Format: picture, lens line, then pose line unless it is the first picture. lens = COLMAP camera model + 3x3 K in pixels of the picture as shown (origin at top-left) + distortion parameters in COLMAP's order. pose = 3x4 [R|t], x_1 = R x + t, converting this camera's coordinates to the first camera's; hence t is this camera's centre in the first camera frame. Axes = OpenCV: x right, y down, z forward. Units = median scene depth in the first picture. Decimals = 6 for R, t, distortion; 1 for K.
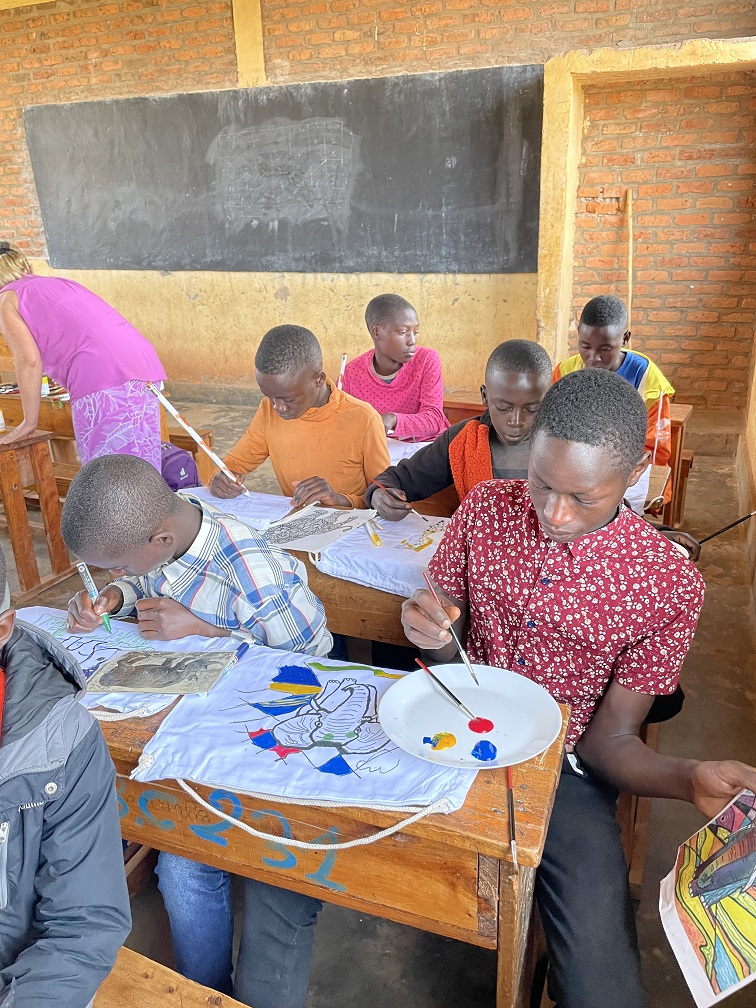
lens RADIAL K [[767.2, 0, 374.8], [0, 767.2, 510.4], [0, 0, 1]] dist [0.027404, -0.065562]
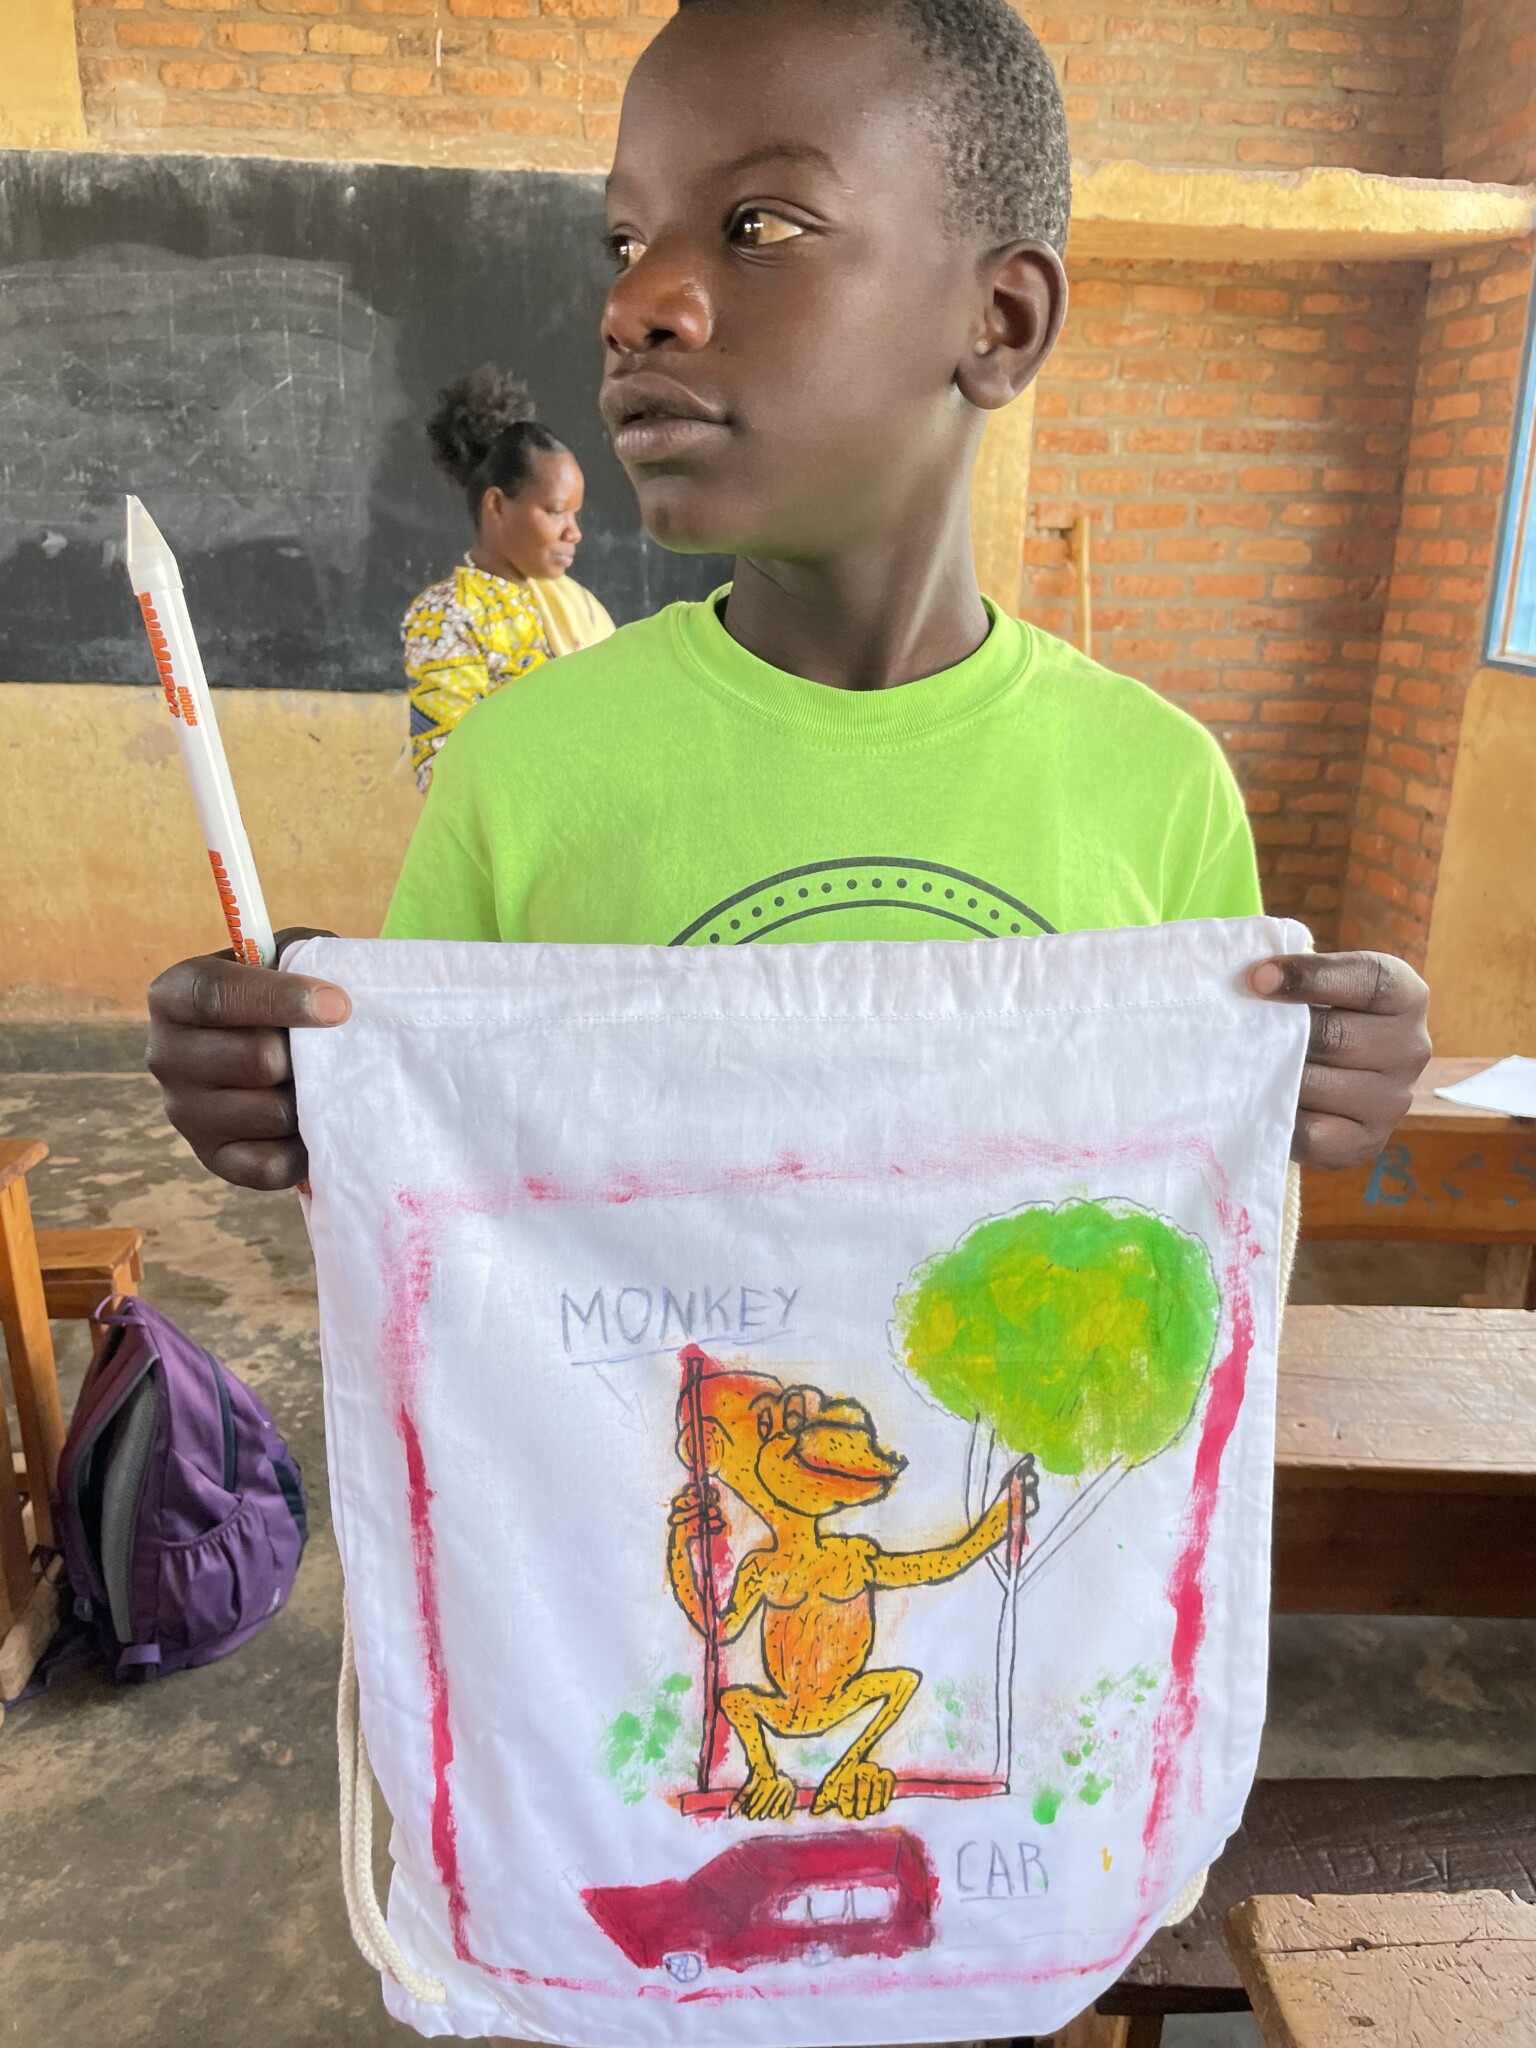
lens RADIAL K [[1558.8, 0, 823.3], [0, 1558.8, 1041.9], [0, 0, 1]] dist [0.027404, -0.065562]
pose [[0.896381, -0.087765, 0.434510, -0.185426], [0.114536, 0.992775, -0.035756, -0.102281], [-0.428232, 0.081818, 0.899957, 0.283361]]
